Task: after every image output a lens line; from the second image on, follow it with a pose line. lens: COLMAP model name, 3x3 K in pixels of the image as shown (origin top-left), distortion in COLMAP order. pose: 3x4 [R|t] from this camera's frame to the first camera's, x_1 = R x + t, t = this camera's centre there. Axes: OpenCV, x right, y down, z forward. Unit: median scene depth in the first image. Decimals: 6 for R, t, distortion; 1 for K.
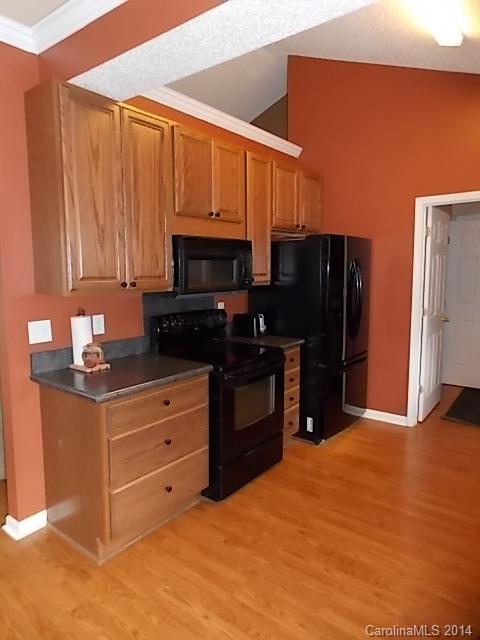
lens RADIAL K [[425.6, 0, 239.4], [0, 425.6, 317.6], [0, 0, 1]] dist [0.003790, 0.001894]
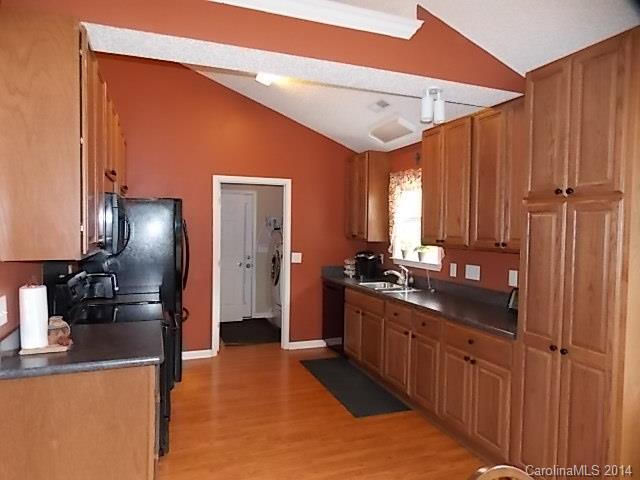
lens RADIAL K [[425.6, 0, 320.0], [0, 425.6, 241.6], [0, 0, 1]] dist [0.003790, 0.001894]
pose [[0.517284, -0.016315, 0.855658, -0.526210], [0.085269, 0.995826, -0.032561, -0.010375], [-0.851555, 0.089805, 0.516516, 0.075522]]
